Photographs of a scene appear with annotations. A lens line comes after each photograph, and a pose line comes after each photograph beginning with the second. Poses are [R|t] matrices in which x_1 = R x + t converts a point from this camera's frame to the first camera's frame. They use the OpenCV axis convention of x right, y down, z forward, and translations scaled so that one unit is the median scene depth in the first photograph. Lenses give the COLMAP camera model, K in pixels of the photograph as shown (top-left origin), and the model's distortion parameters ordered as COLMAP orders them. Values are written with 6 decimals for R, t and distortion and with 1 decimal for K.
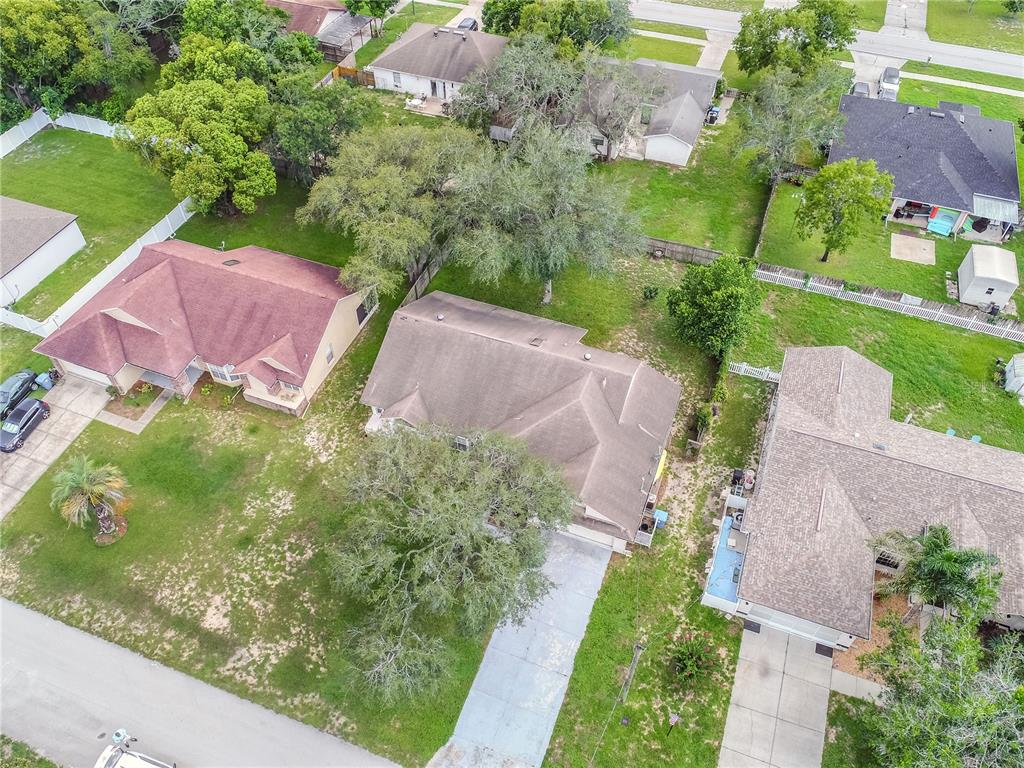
lens RADIAL K [[765.7, 0, 512.8], [0, 765.7, 383.8], [0, 0, 1]] dist [-0.000288, 0.001948]
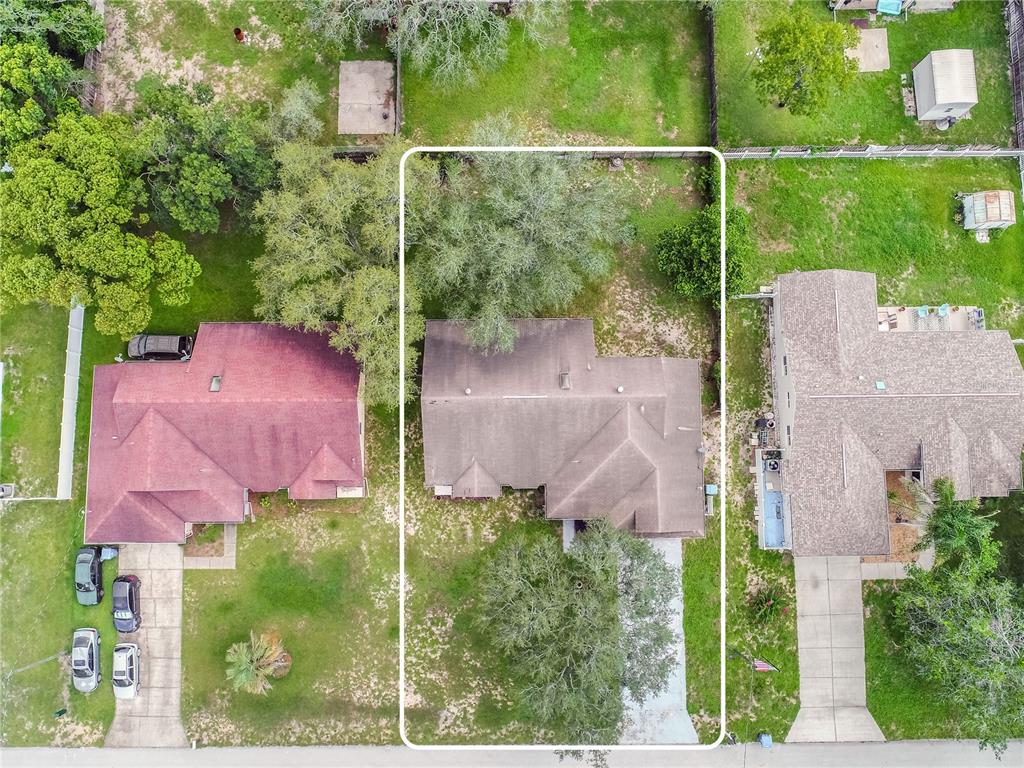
lens RADIAL K [[765.5, 0, 512.0], [0, 765.5, 383.1], [0, 0, 1]] dist [0.003489, -0.003891]
pose [[0.930467, -0.363846, 0.042987, -0.082253], [0.271989, 0.764594, 0.584310, -0.684687], [-0.245467, -0.531988, 0.810392, 0.179955]]
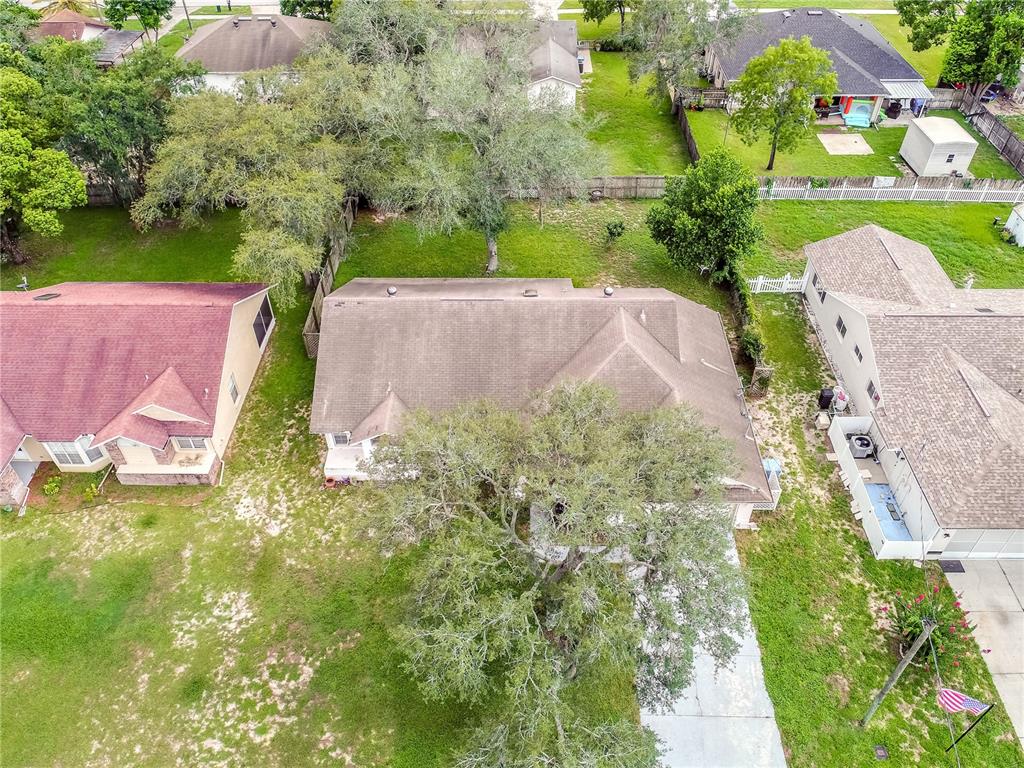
lens RADIAL K [[765.7, 0, 509.8], [0, 765.7, 387.8], [0, 0, 1]] dist [-0.000288, 0.001948]
pose [[0.940529, -0.238326, 0.242086, -0.189827], [0.259703, 0.963815, -0.060130, 0.072712], [-0.218995, 0.119424, 0.968390, 0.306822]]
